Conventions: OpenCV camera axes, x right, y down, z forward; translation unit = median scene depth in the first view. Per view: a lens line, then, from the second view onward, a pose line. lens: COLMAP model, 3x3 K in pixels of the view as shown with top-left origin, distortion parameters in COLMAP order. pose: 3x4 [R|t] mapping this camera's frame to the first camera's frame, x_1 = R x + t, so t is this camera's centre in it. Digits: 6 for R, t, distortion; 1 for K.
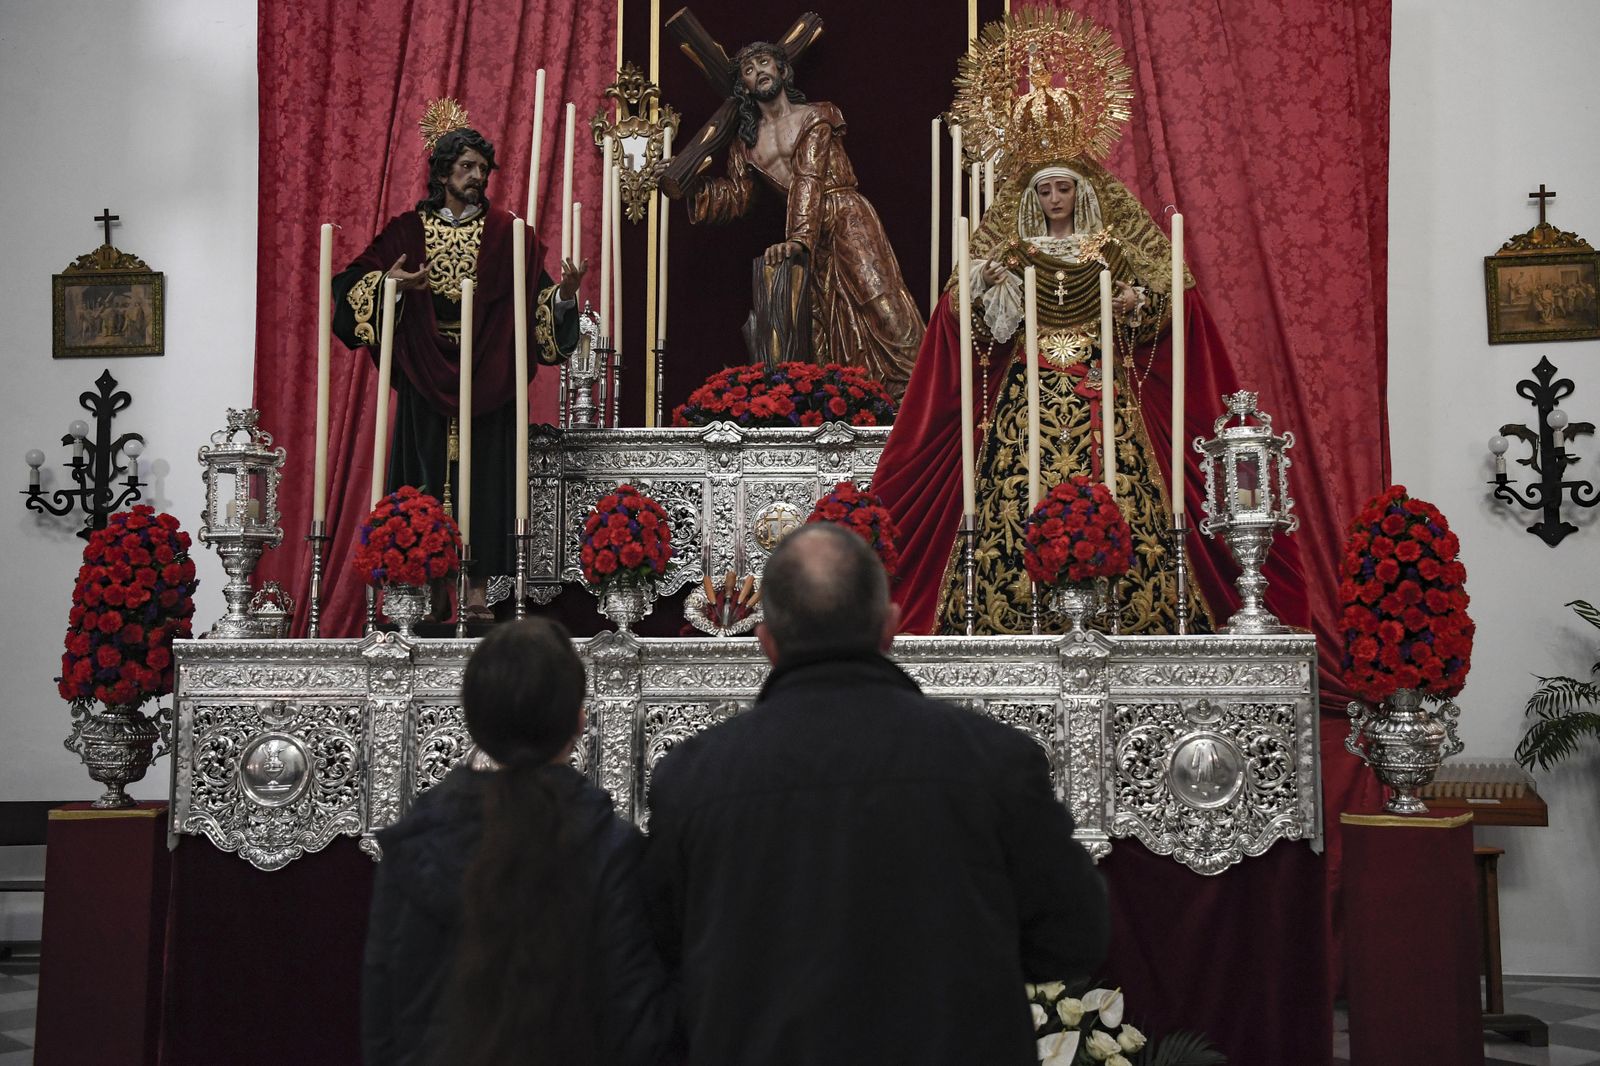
lens RADIAL K [[1757.7, 0, 821.3], [0, 1757.7, 500.8], [0, 0, 1]] dist [0.016845, 0.031166]
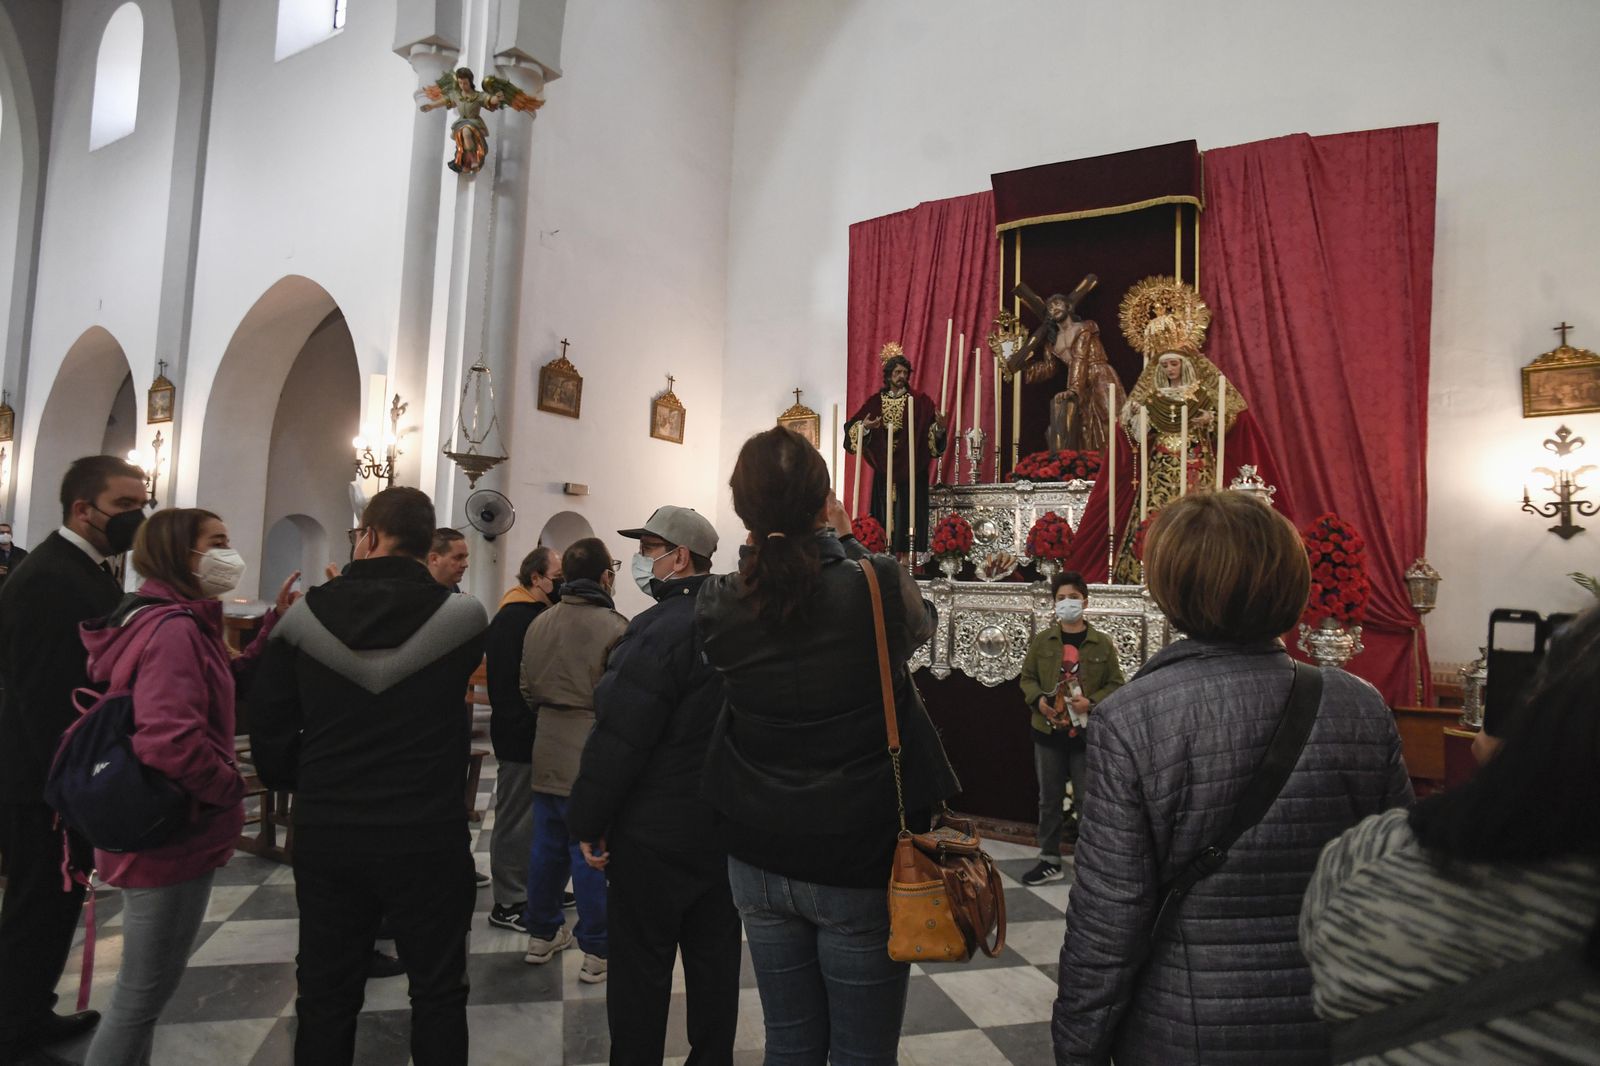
lens RADIAL K [[928.5, 0, 795.5], [0, 928.5, 527.1], [0, 0, 1]] dist [-0.069531, 0.044988]
pose [[0.891302, 0.002781, -0.453401, 0.203704], [0.009107, 0.999670, 0.024034, -0.017853], [0.453318, -0.025551, 0.890982, -0.122141]]
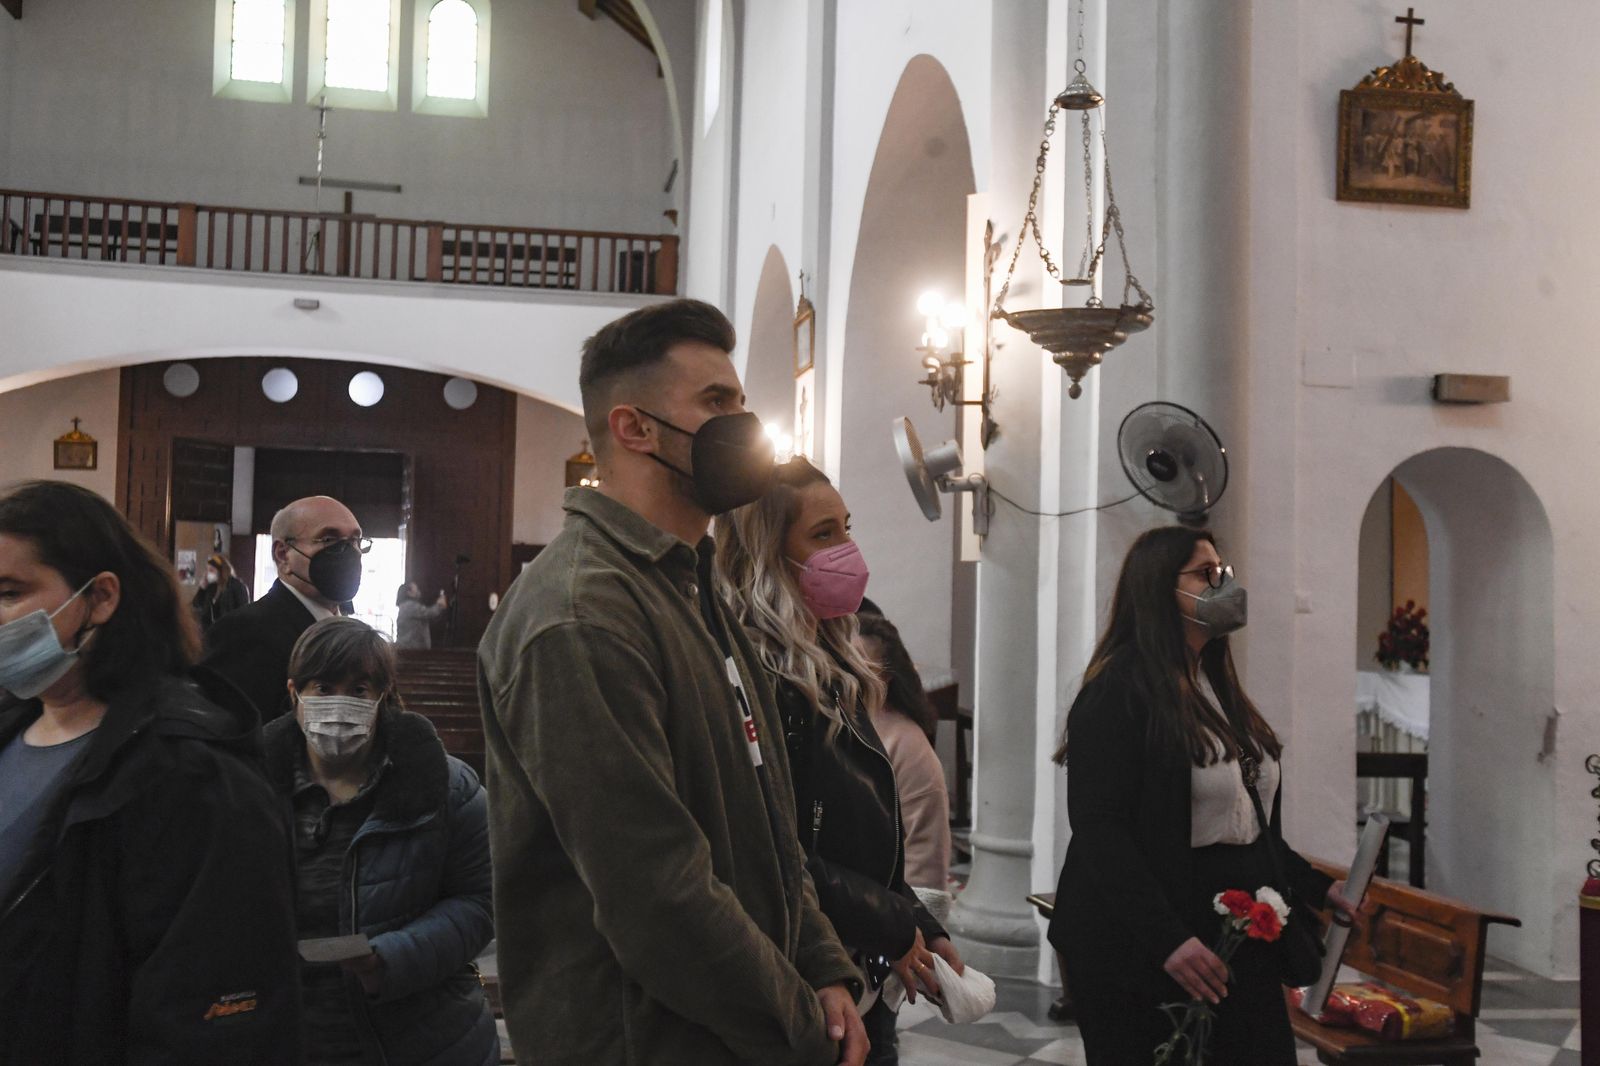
lens RADIAL K [[1458.6, 0, 785.7], [0, 1458.6, 529.4], [0, 0, 1]] dist [-0.010038, 0.078251]
pose [[0.242598, -0.037638, -0.969397, -0.003449], [0.071163, 0.997246, -0.020910, 0.029688], [0.967513, -0.063912, 0.244608, 0.395243]]
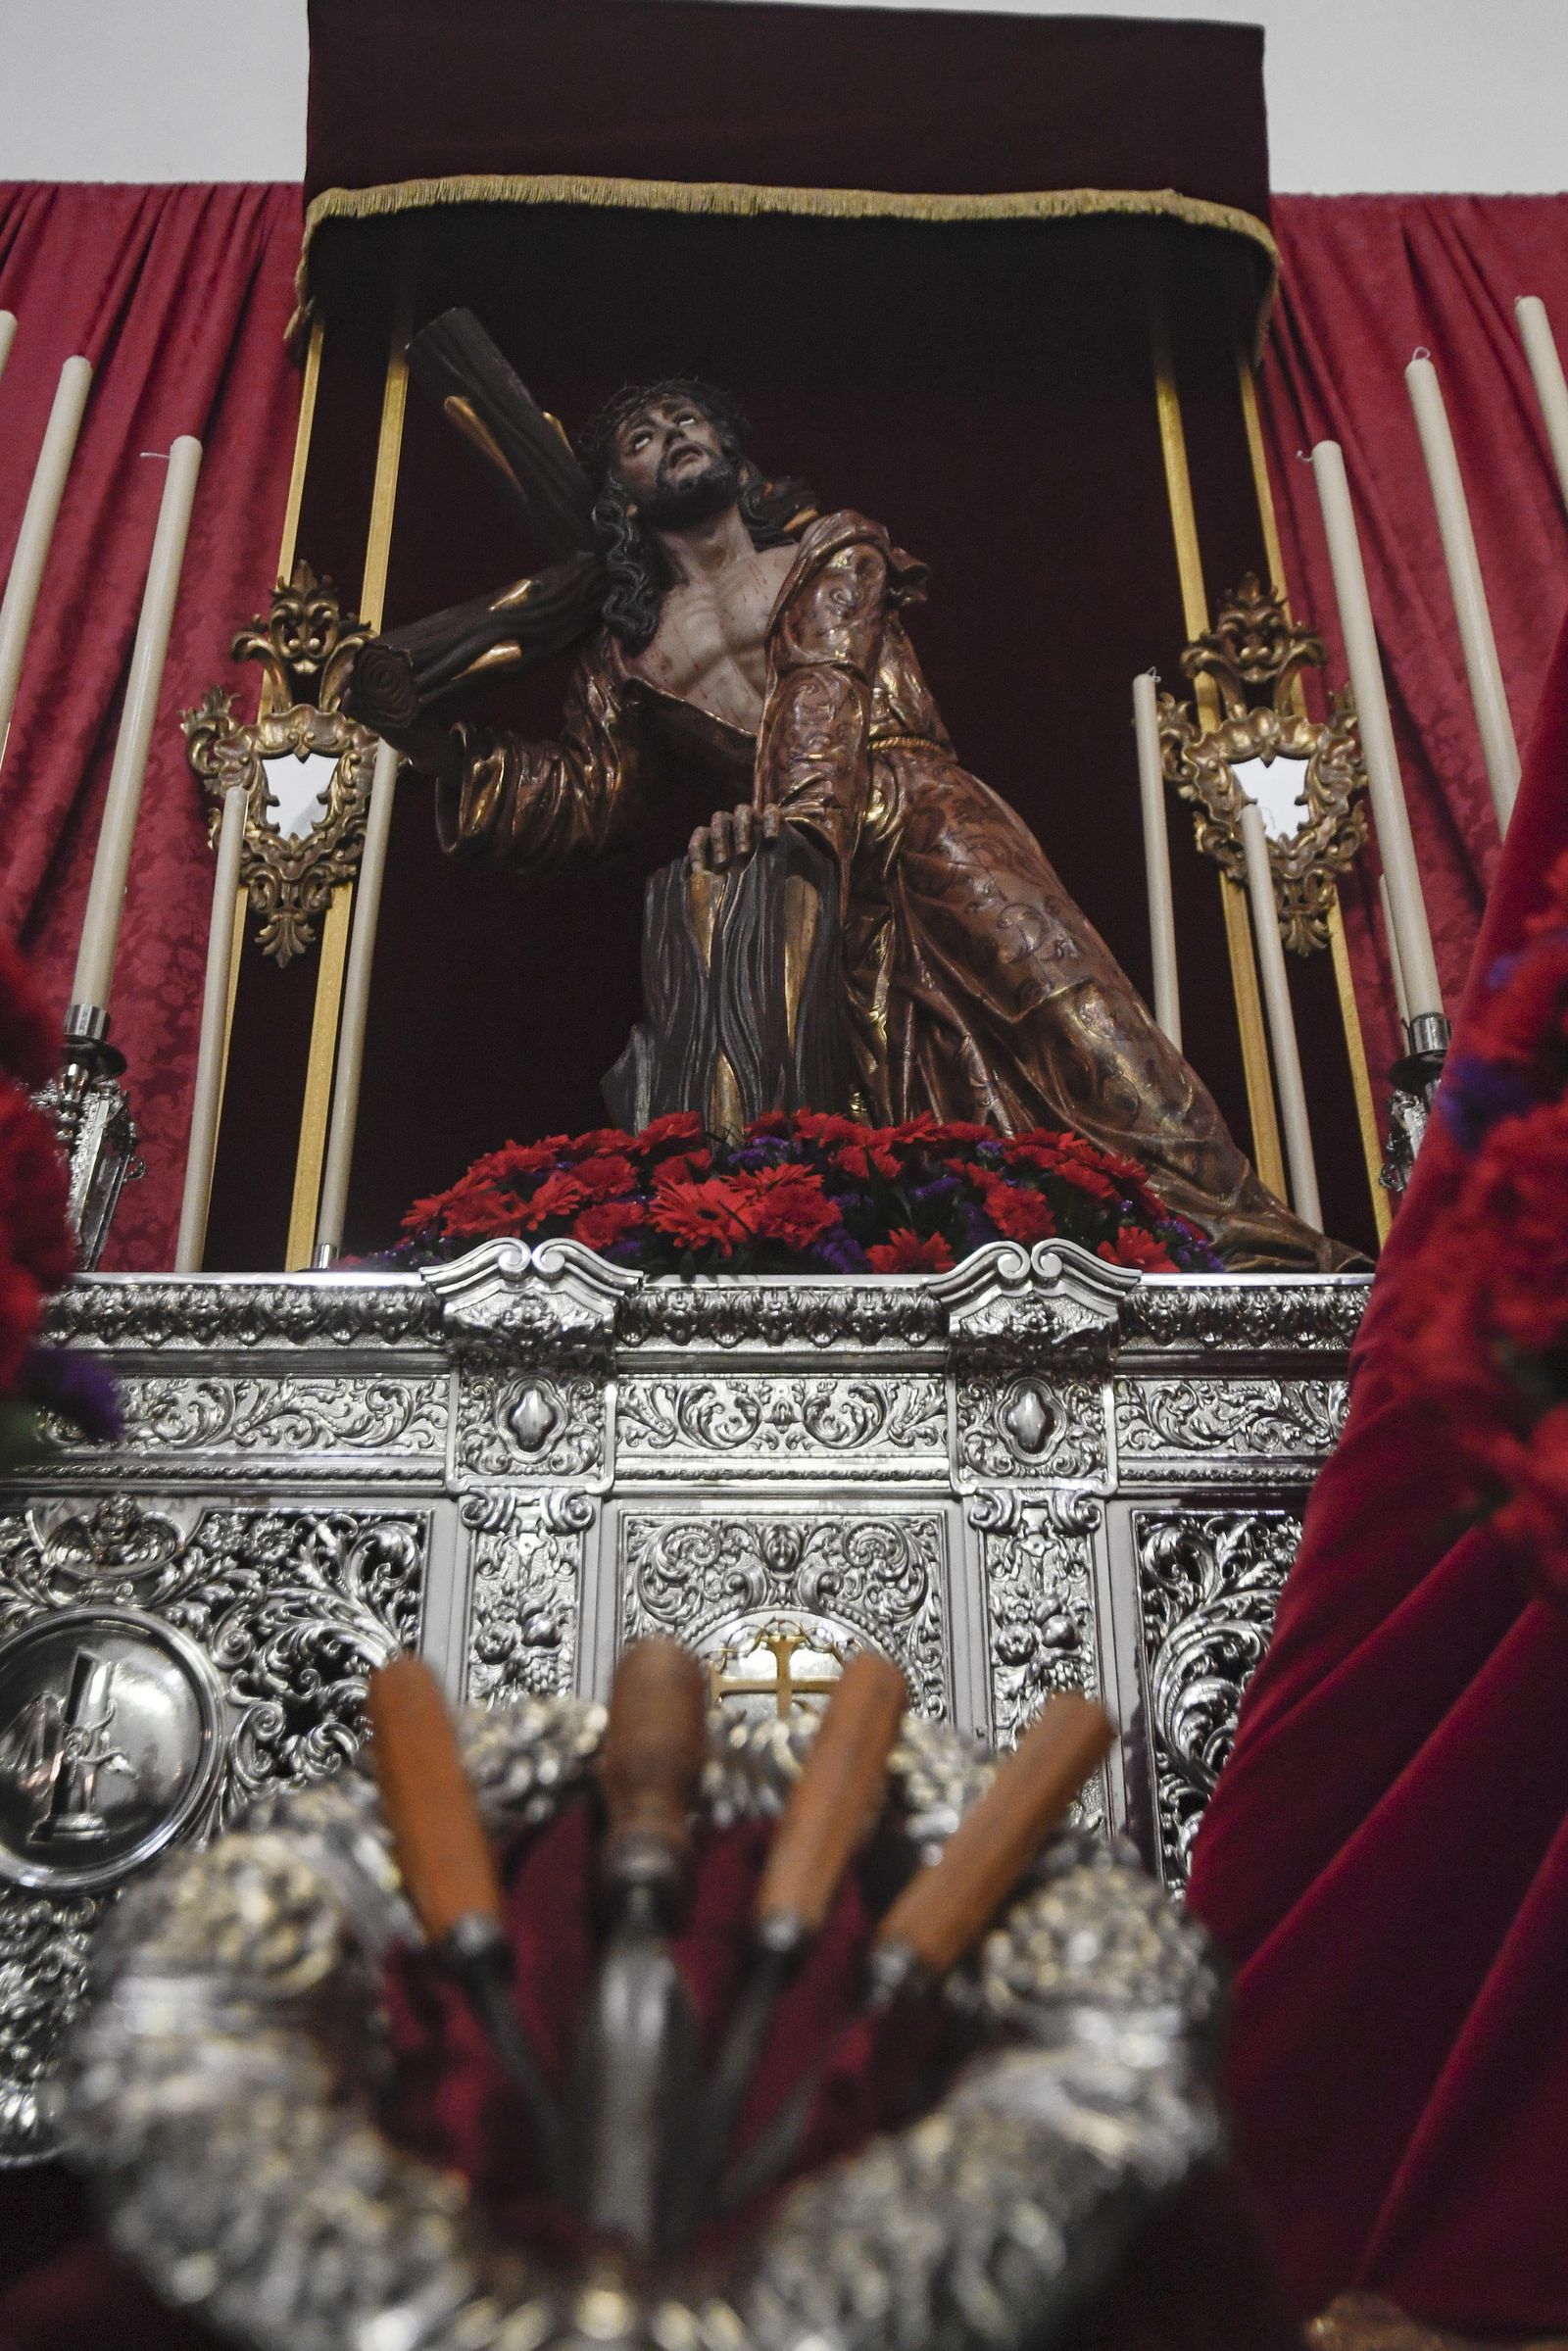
lens RADIAL K [[2205.2, 0, 774.9], [0, 2205.2, 1122.3], [0, 0, 1]] dist [0.004742, 0.015400]
pose [[0.997081, 0.031538, 0.069535, -0.045272], [-0.001802, 0.920171, -0.391512, 0.051996], [-0.076331, 0.390244, 0.917542, 0.727235]]
